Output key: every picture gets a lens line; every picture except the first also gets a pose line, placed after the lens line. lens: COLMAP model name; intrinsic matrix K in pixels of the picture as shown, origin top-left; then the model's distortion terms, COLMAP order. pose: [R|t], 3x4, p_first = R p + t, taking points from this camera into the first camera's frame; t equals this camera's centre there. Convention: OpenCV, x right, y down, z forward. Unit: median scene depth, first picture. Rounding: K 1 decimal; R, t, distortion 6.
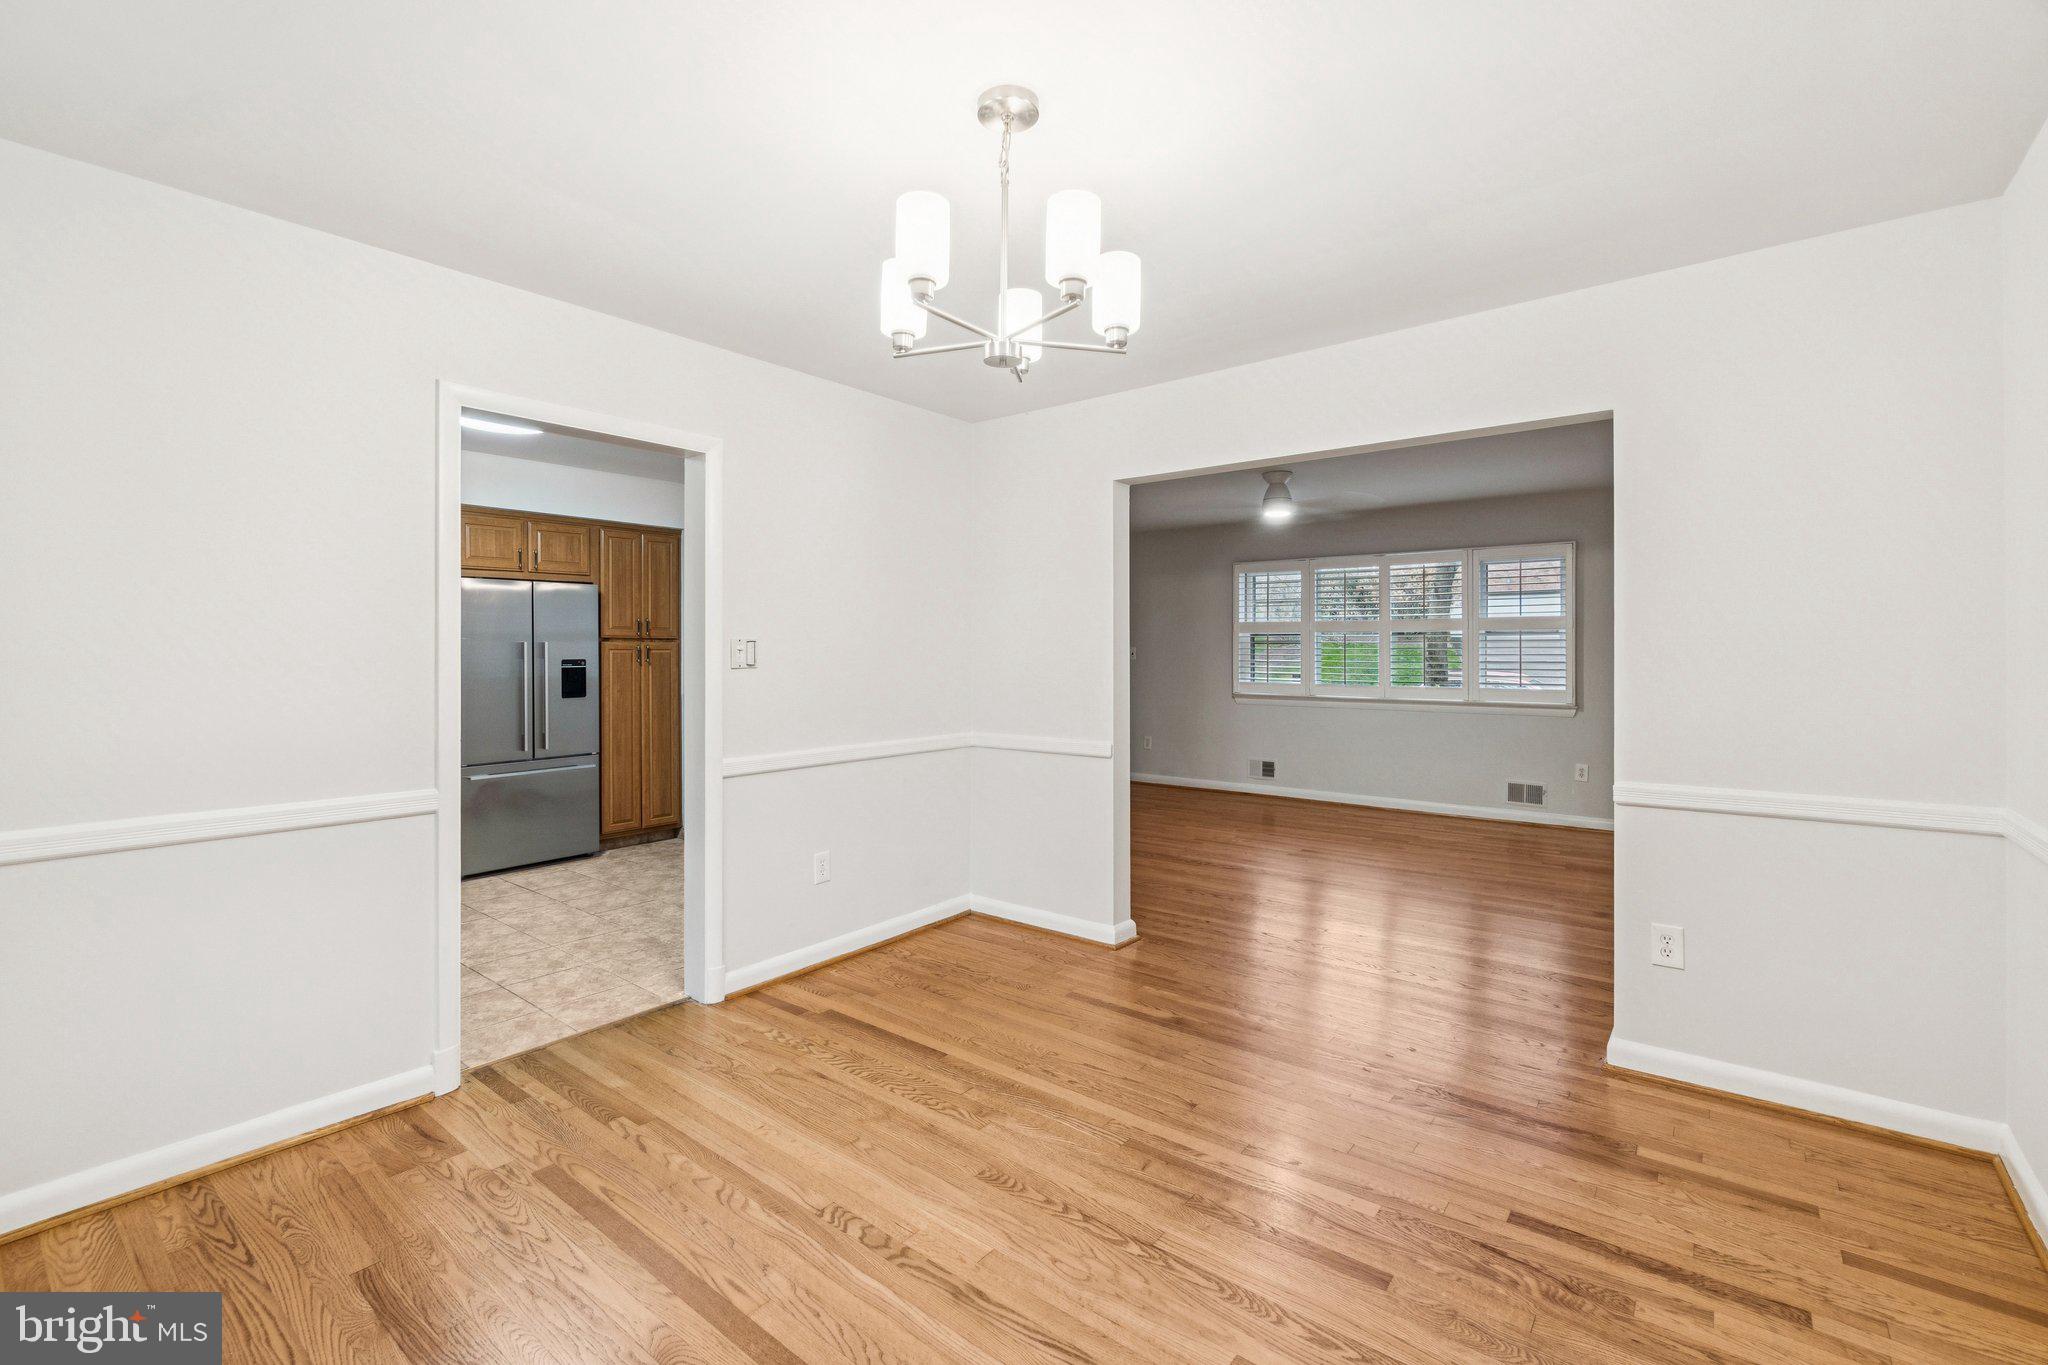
lens RADIAL K [[891.1, 0, 1012.2], [0, 891.1, 650.7], [0, 0, 1]] dist [-0.000358, 0.000305]
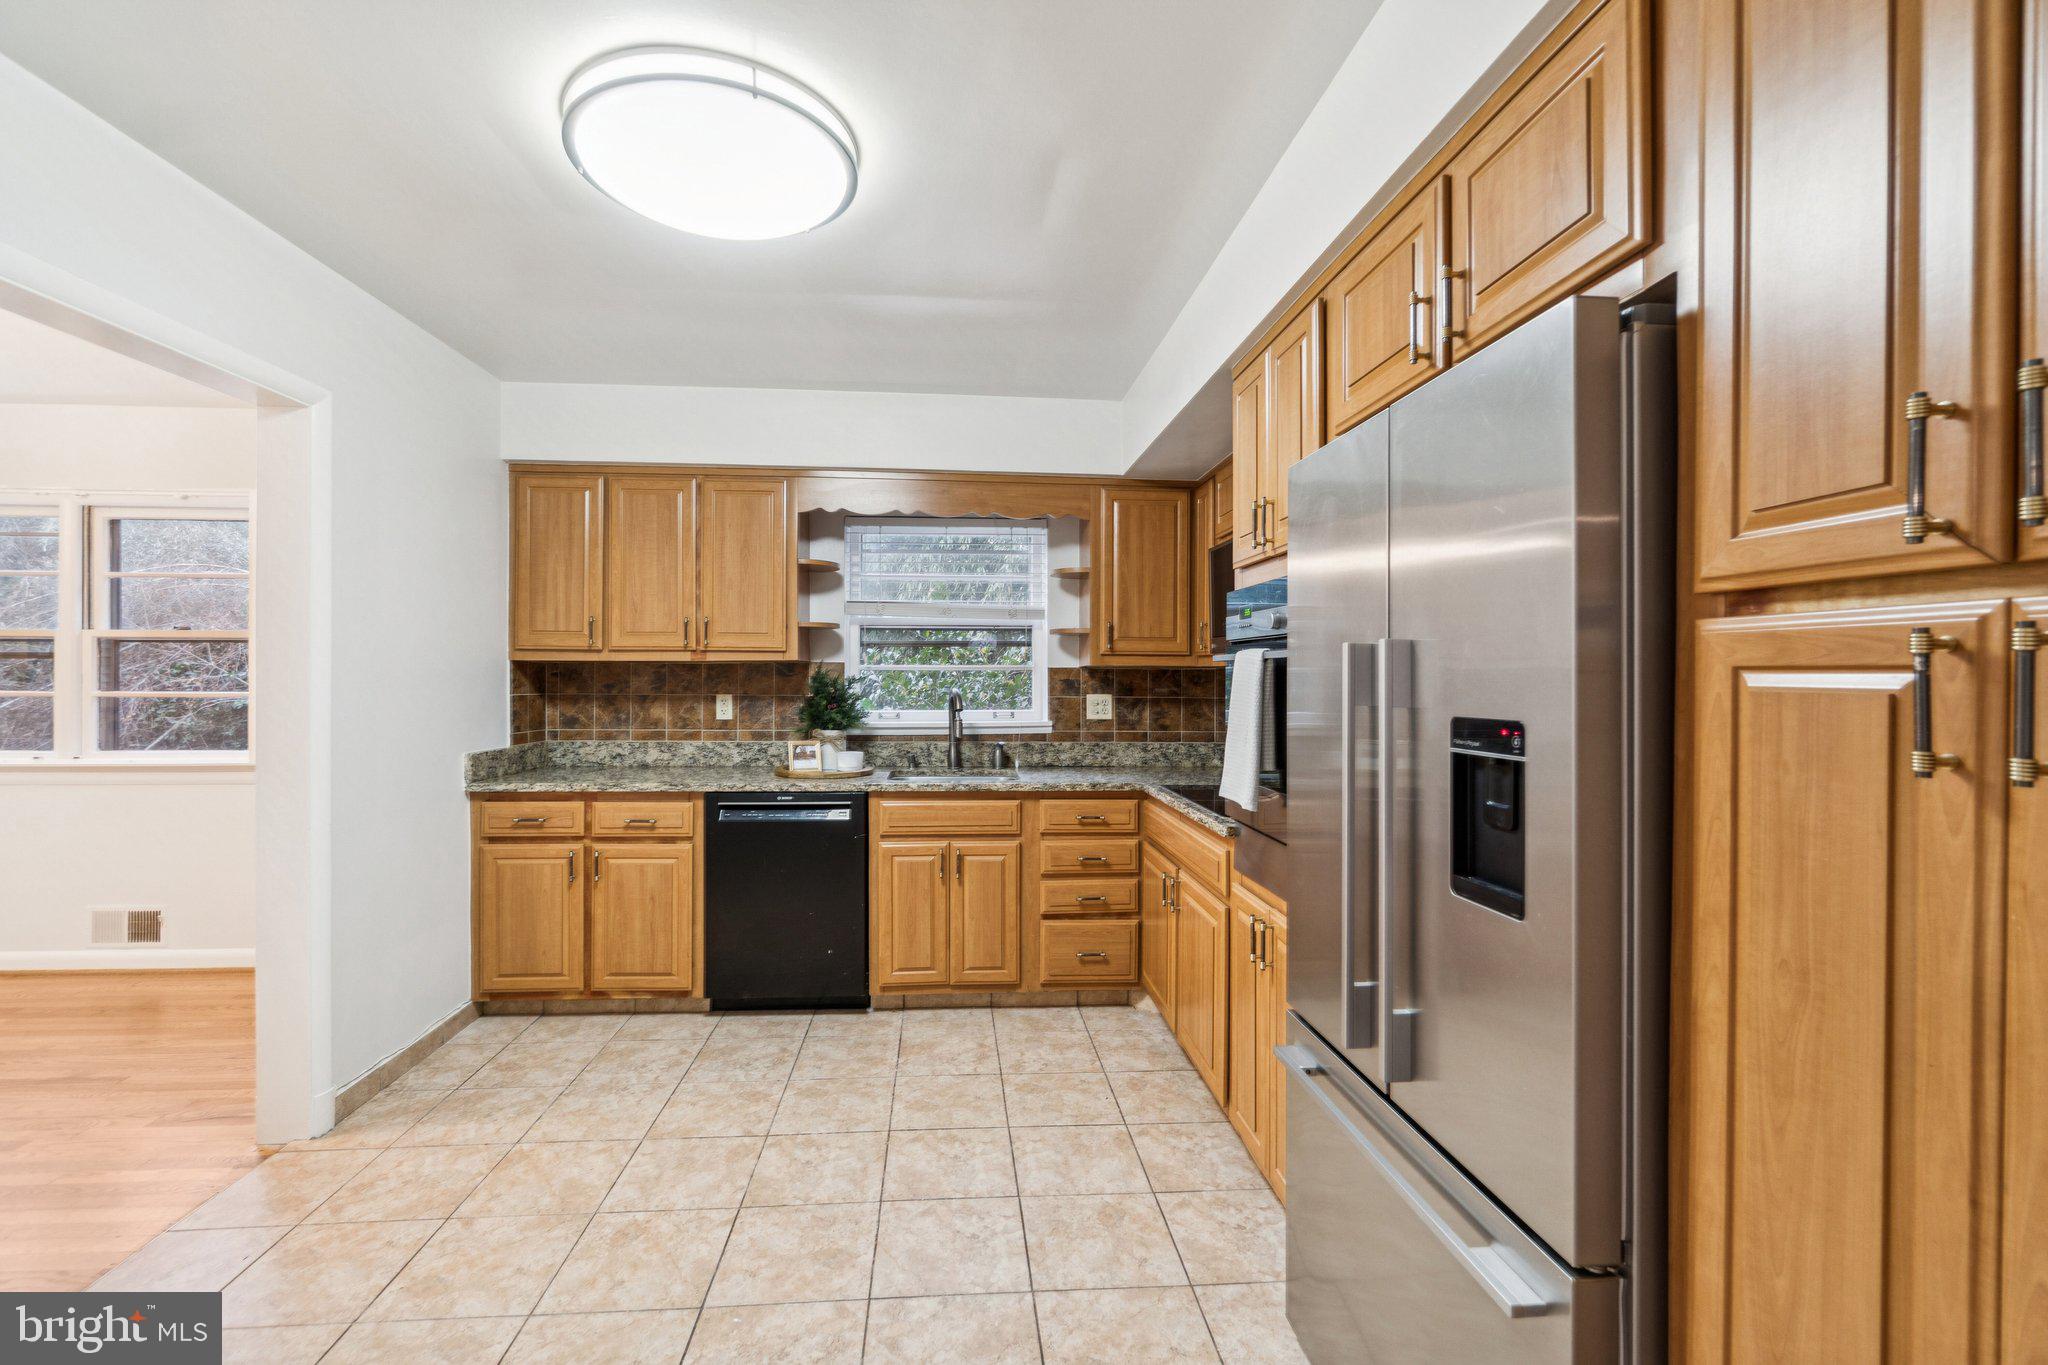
lens RADIAL K [[880.4, 0, 1012.3], [0, 880.4, 677.2], [0, 0, 1]] dist [-0.003969, -0.000418]
pose [[-0.727386, -0.001167, -0.686228, -0.593235], [-0.003500, 0.999992, 0.002009, 0.001022], [0.686220, 0.003863, -0.727384, 2.304176]]
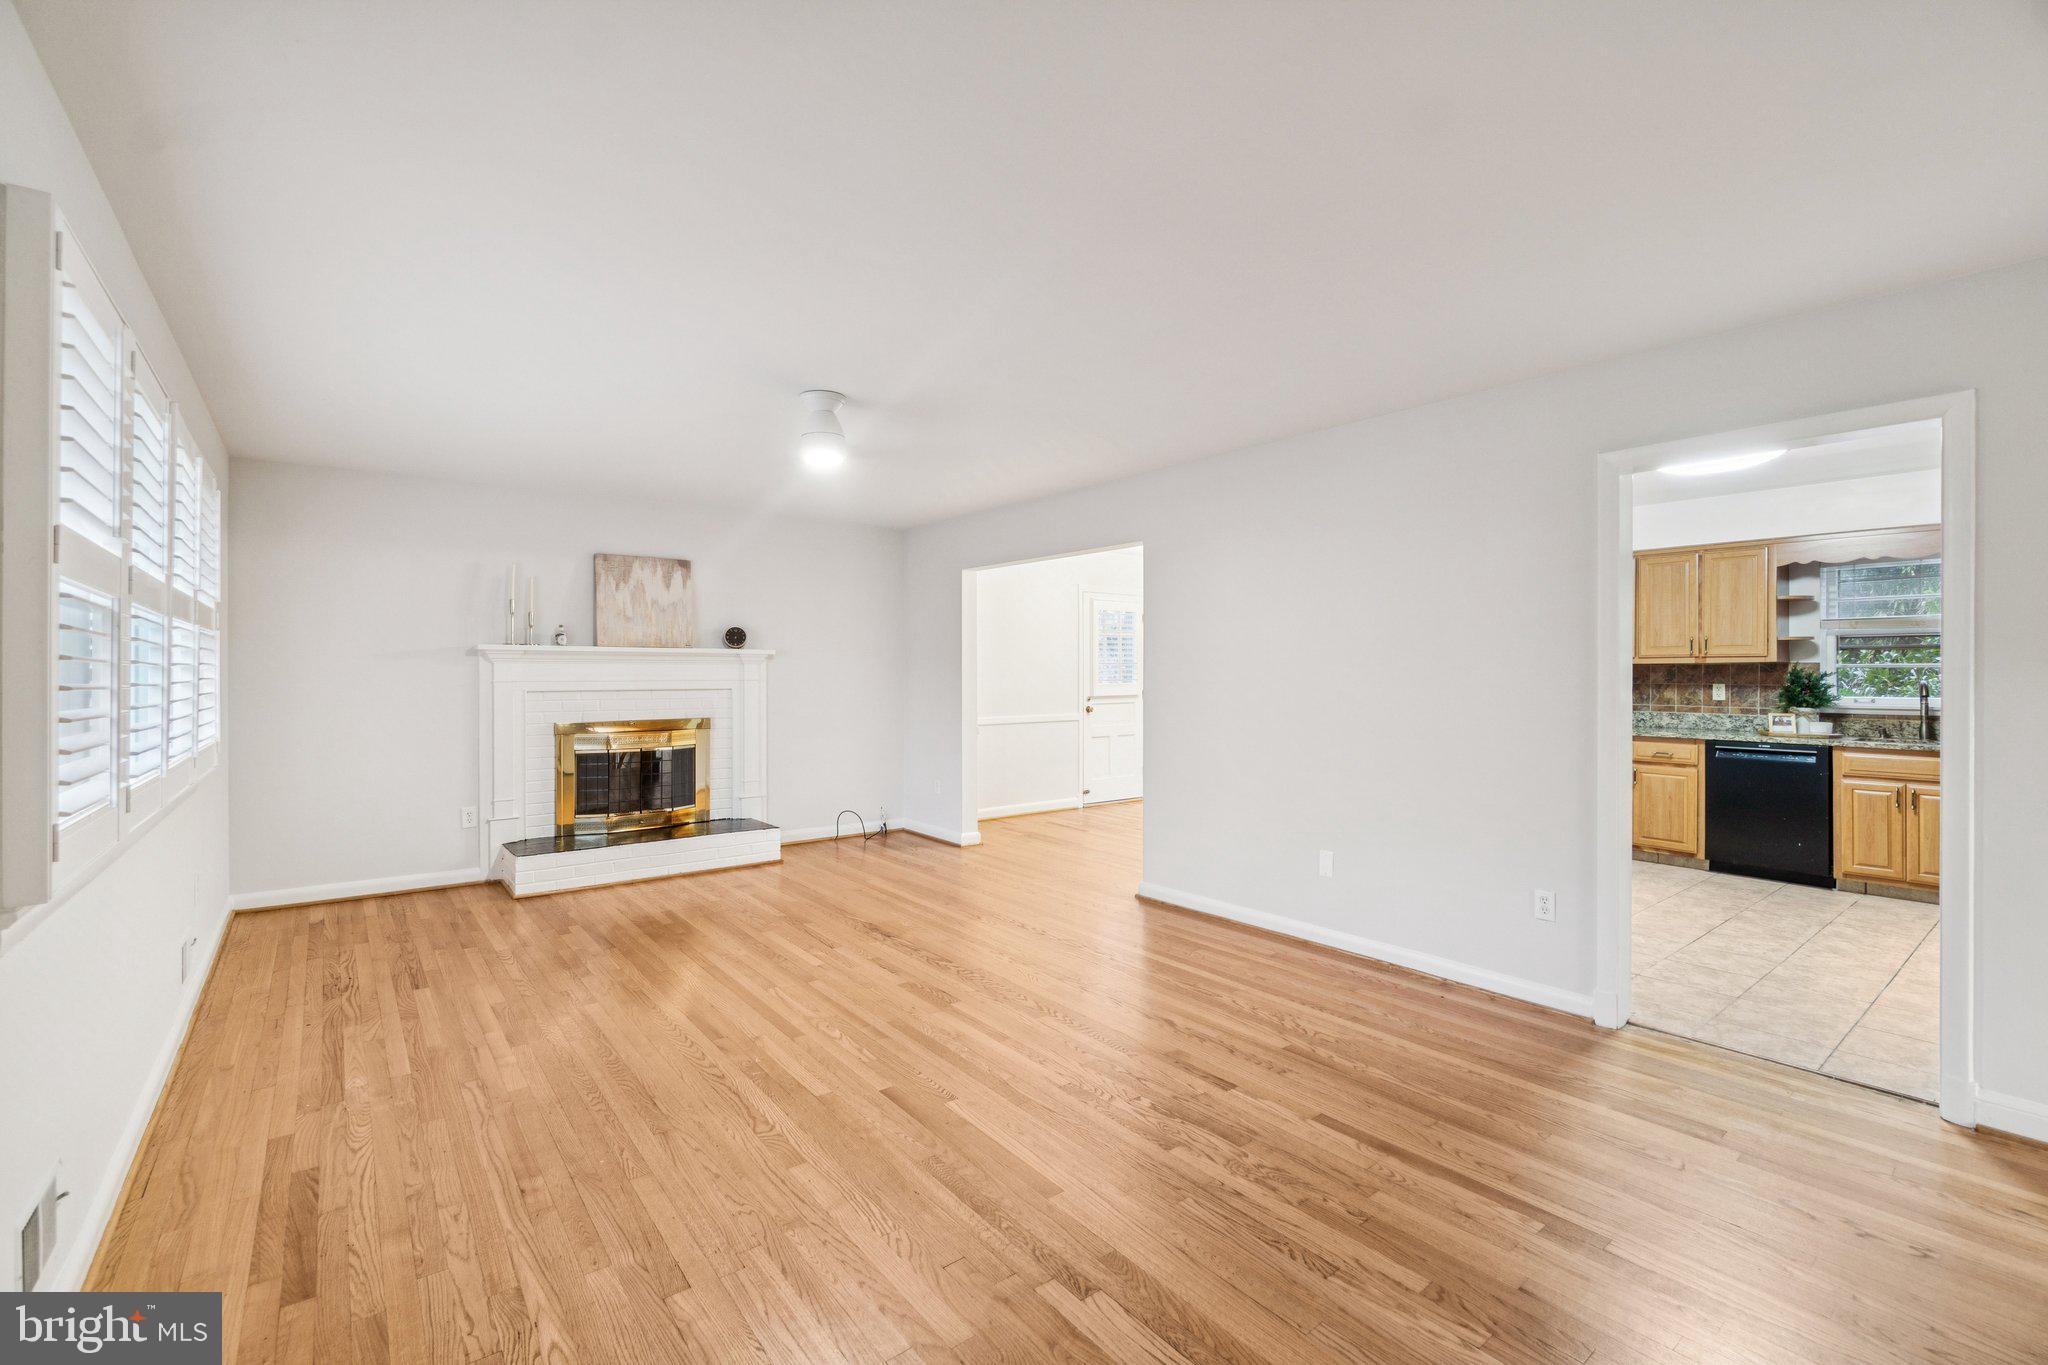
lens RADIAL K [[880.4, 0, 1012.3], [0, 880.4, 677.2], [0, 0, 1]] dist [-0.003969, -0.000418]
pose [[-0.973433, -0.000610, 0.228971, 0.041793], [0.000553, 0.999987, 0.005018, 0.004191], [-0.228971, 0.005011, -0.973420, 3.606111]]
